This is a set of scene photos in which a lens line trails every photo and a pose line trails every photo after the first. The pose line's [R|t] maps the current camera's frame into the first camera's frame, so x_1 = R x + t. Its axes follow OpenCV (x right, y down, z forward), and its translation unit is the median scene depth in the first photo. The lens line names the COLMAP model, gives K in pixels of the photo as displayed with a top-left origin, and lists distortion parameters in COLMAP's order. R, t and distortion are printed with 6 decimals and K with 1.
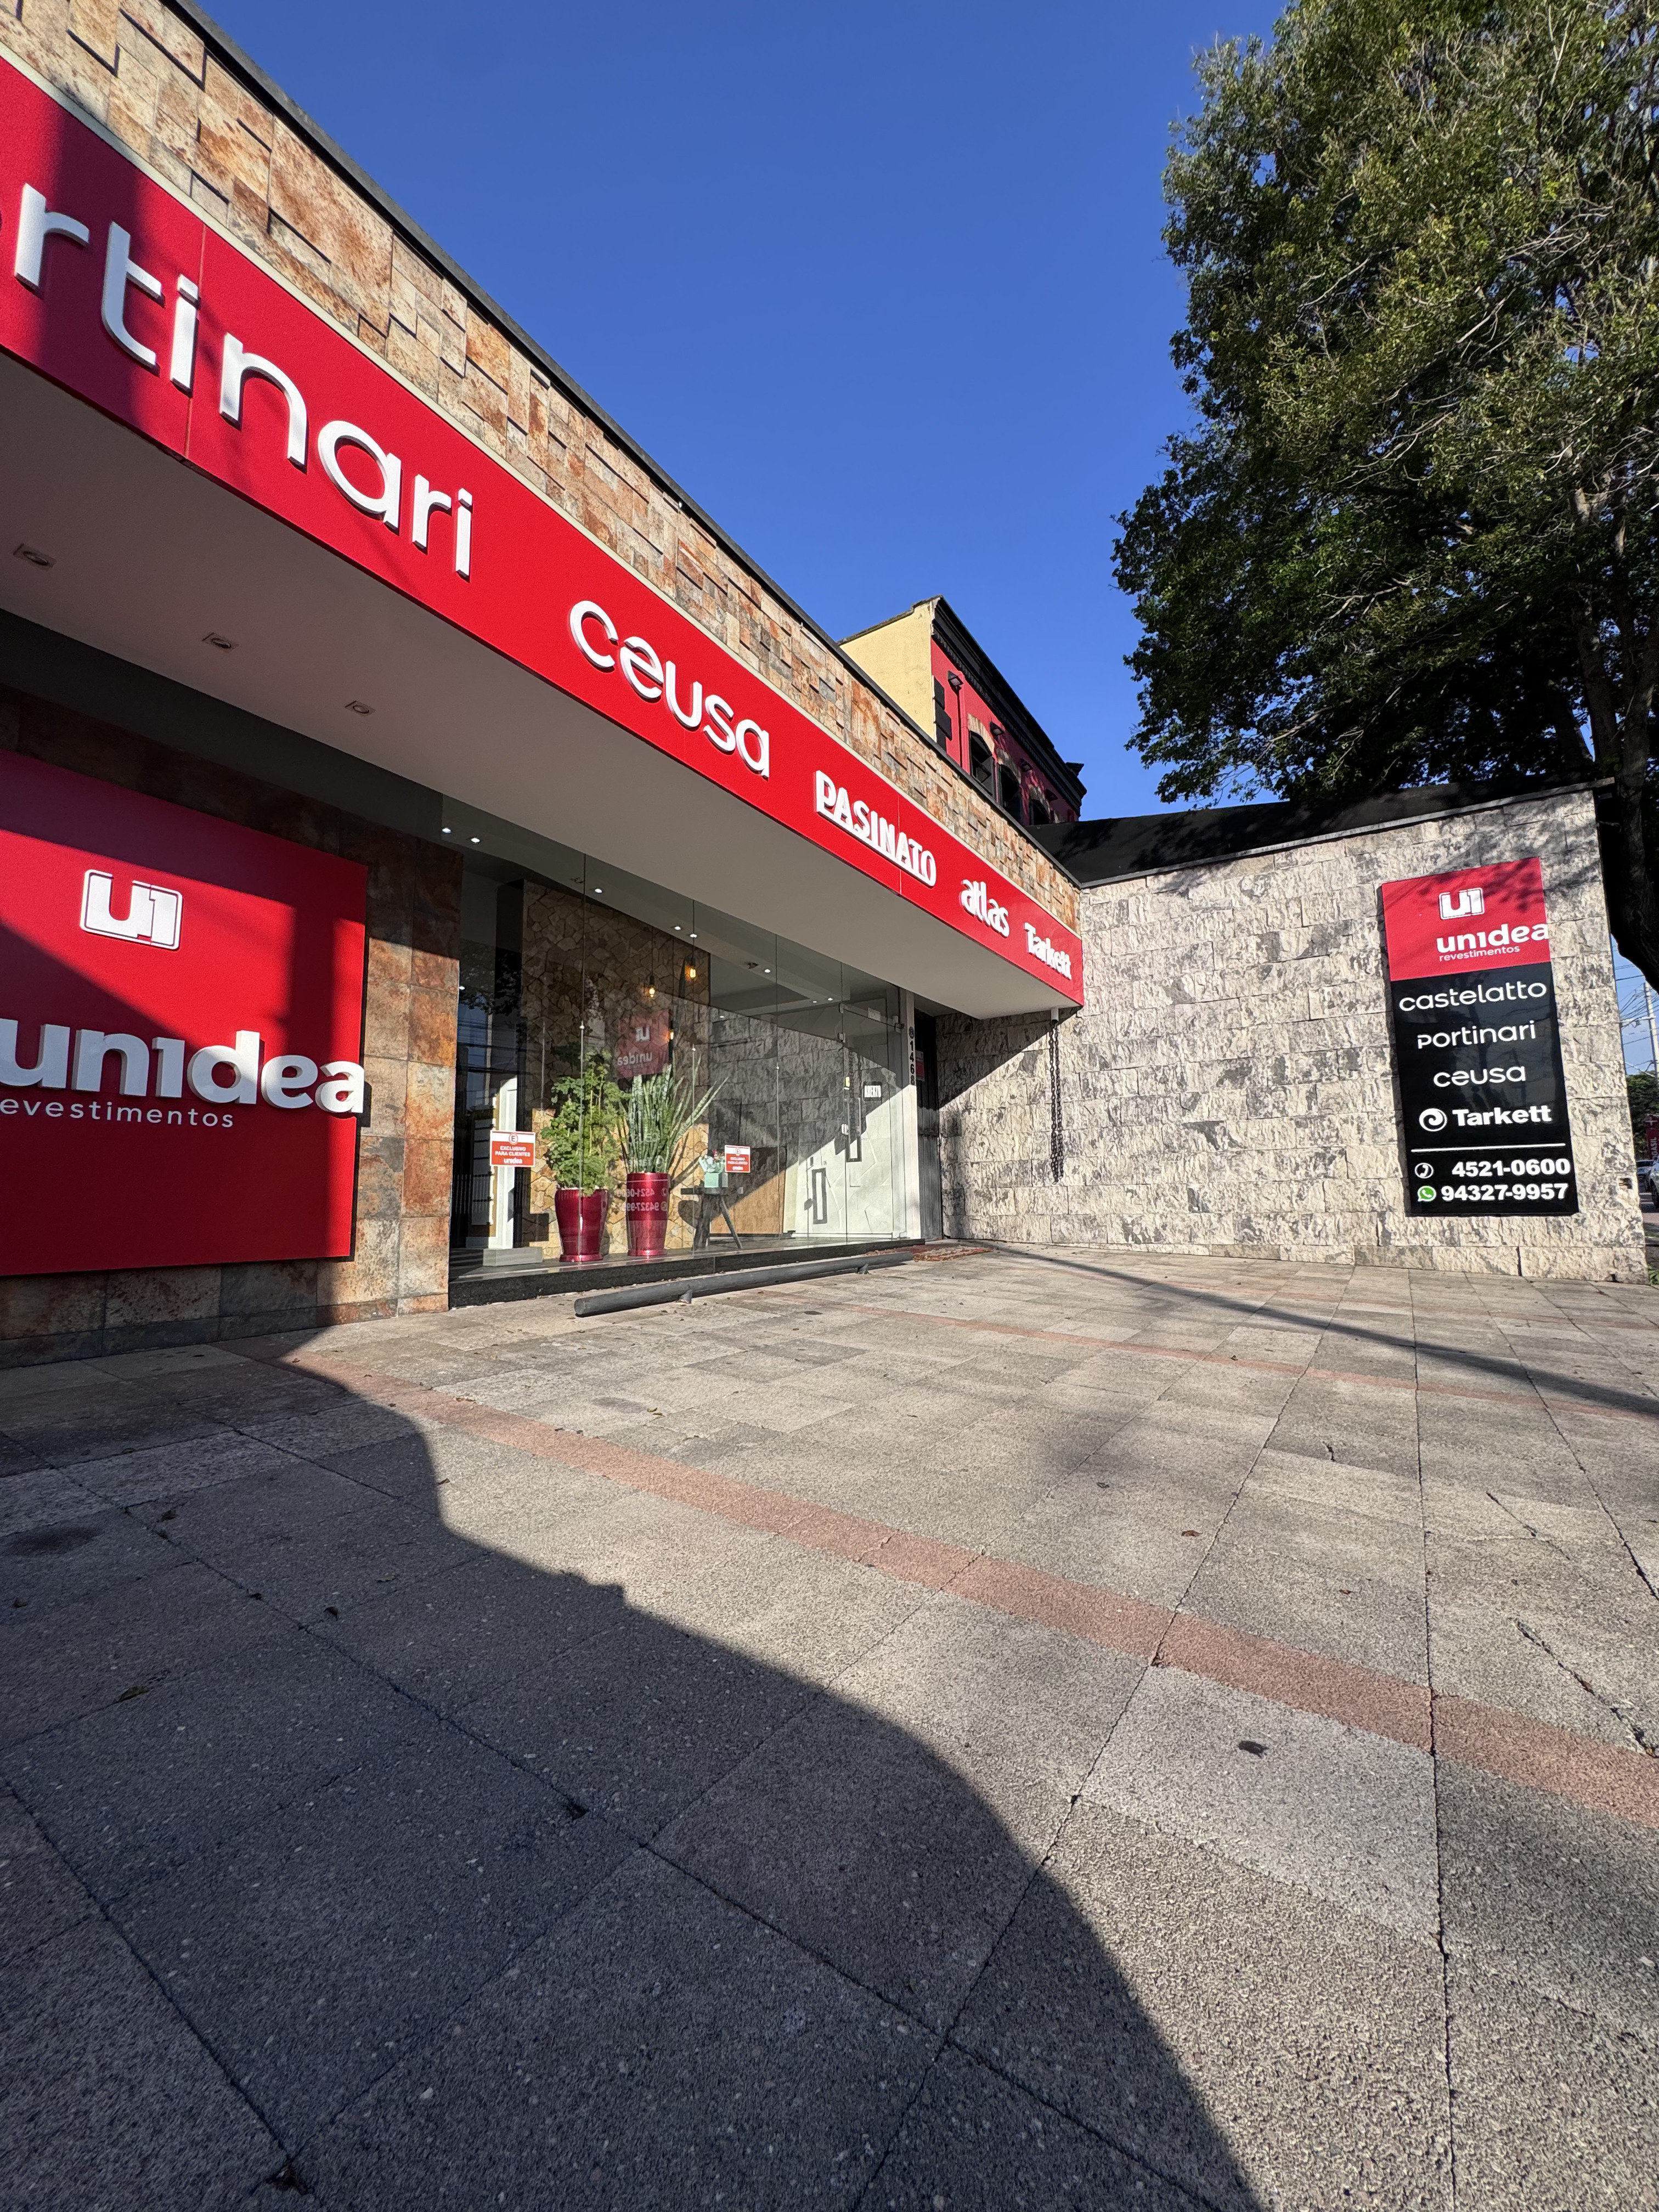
lens RADIAL K [[887.8, 0, 832.8], [0, 887.8, 1102.7], [0, 0, 1]] dist [-0.003899, 0.000689]
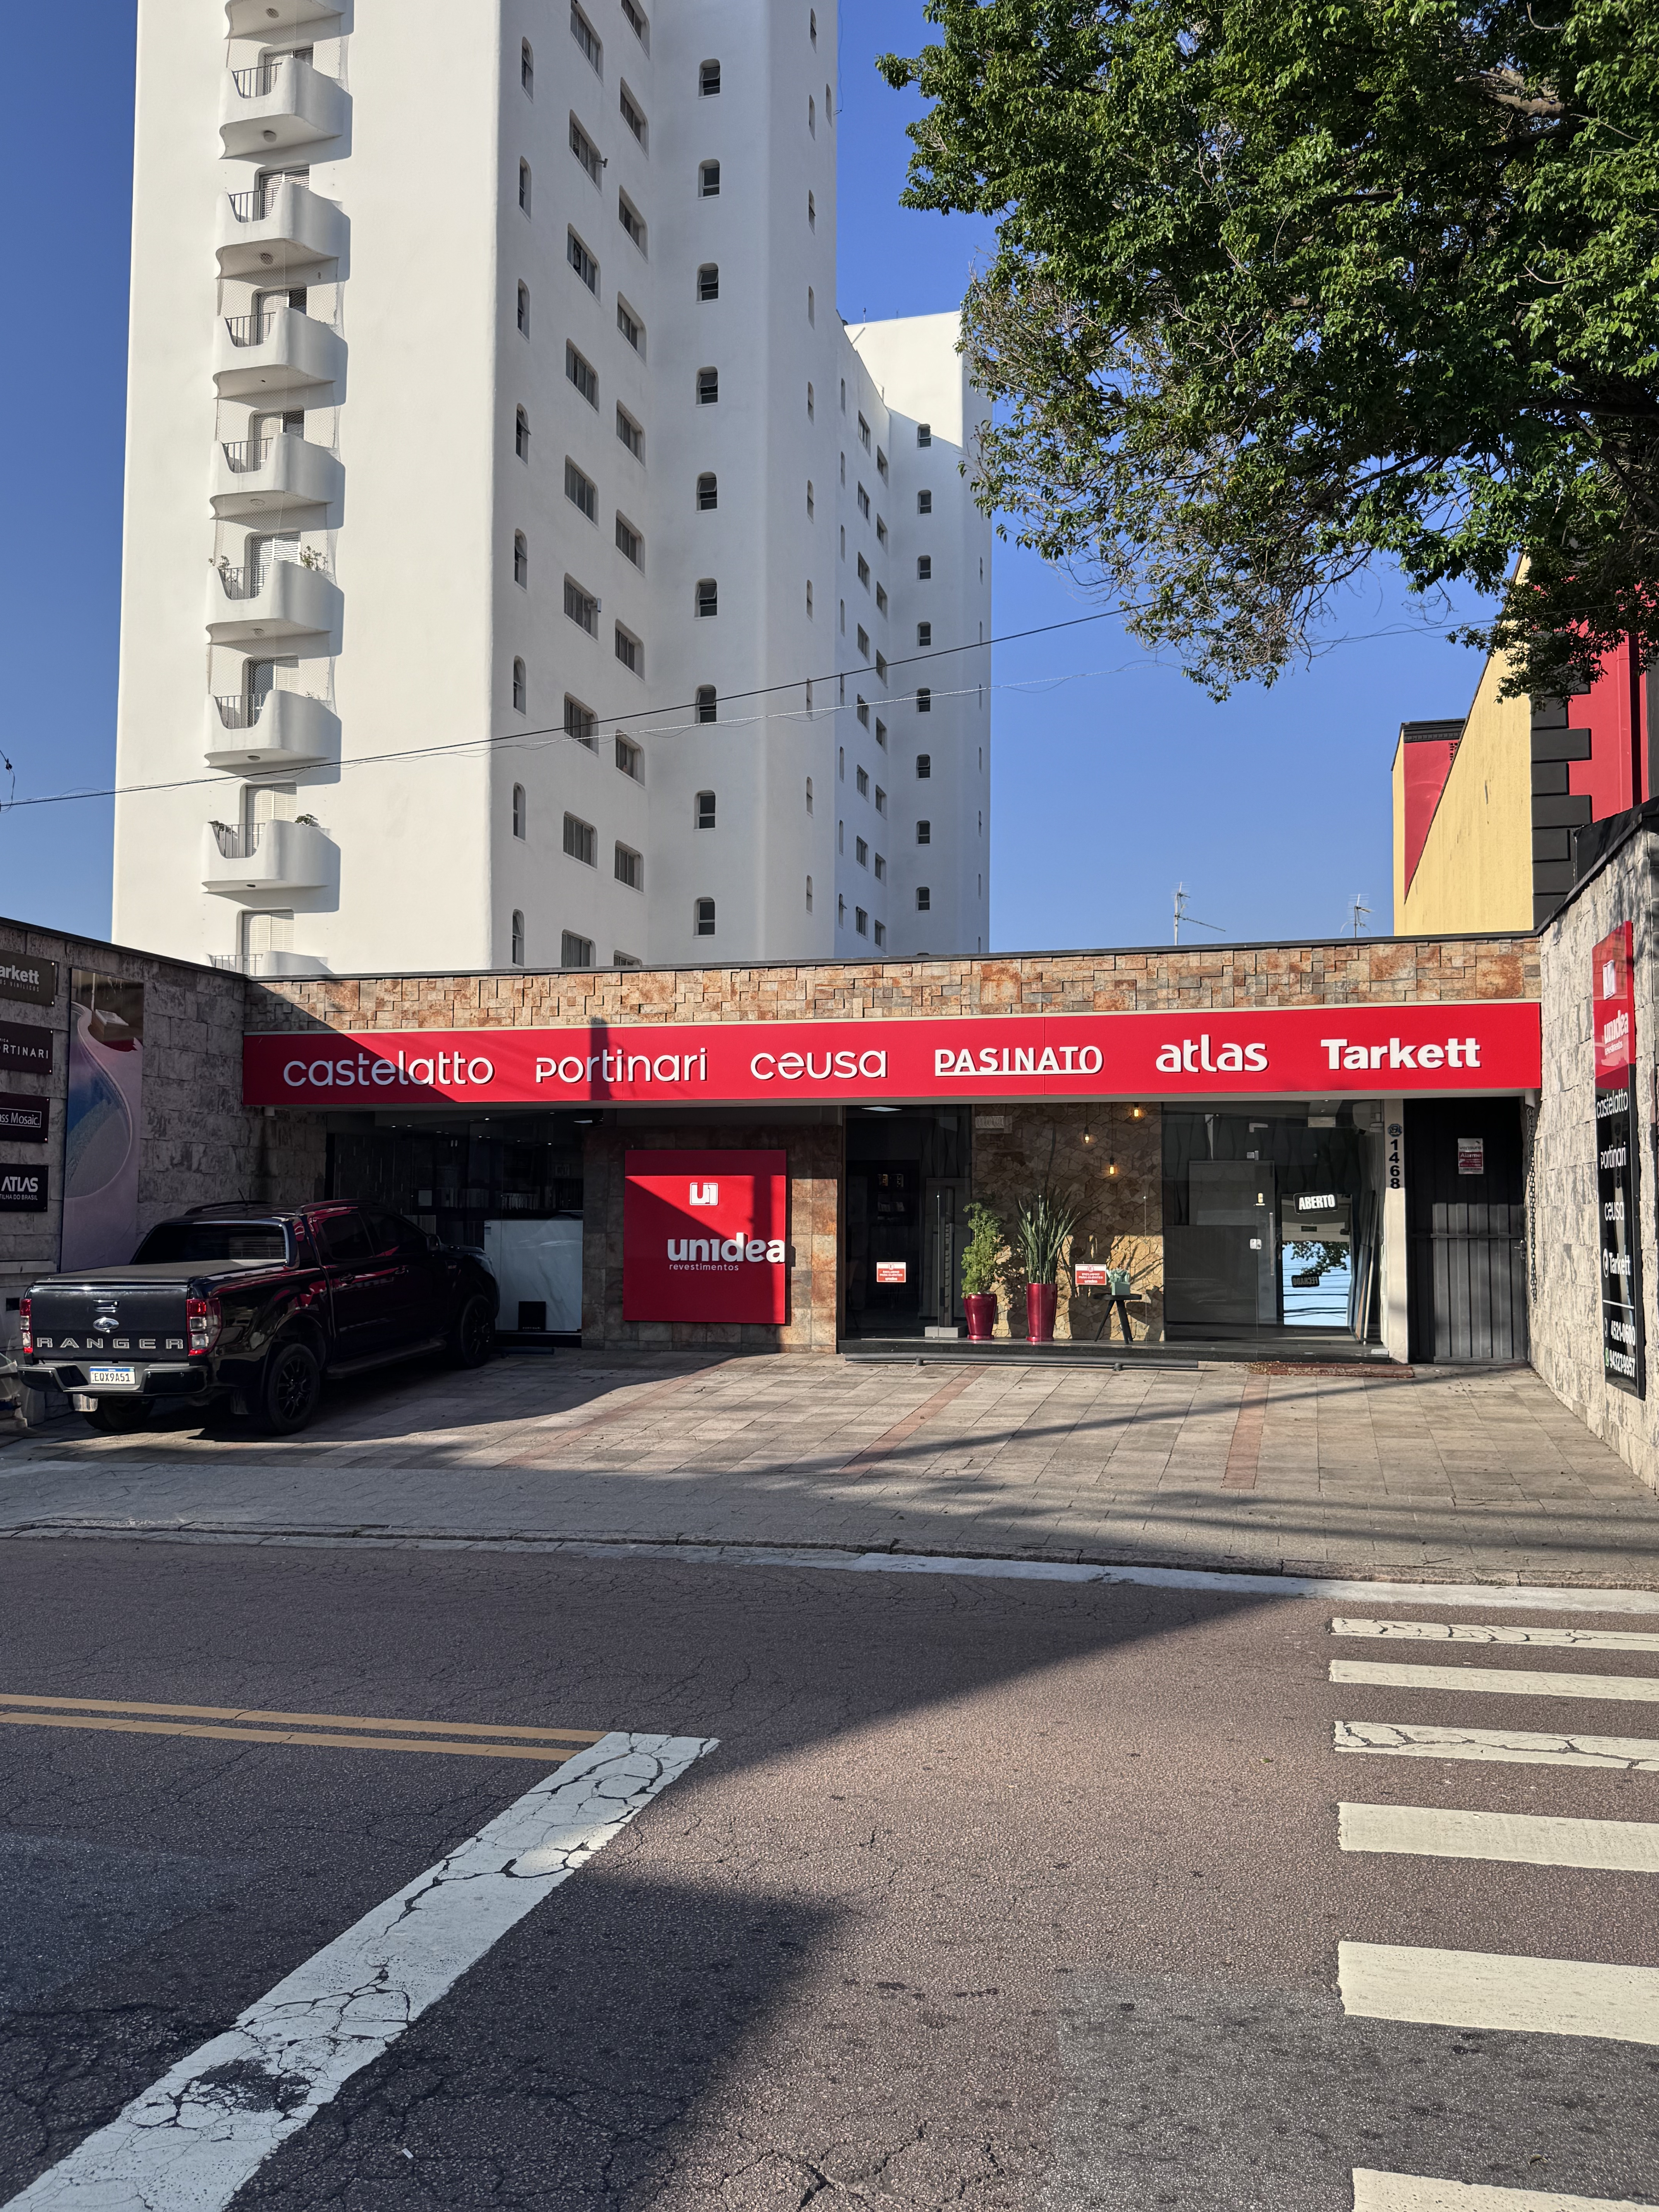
lens RADIAL K [[1672.8, 0, 827.5], [0, 1672.8, 1108.8], [0, 0, 1]] dist [0.091157, -0.031196]
pose [[0.295487, -0.043211, -0.954369, 3.521534], [0.097725, 0.995103, -0.014798, -0.296224], [0.950335, -0.088893, 0.298263, -0.145672]]
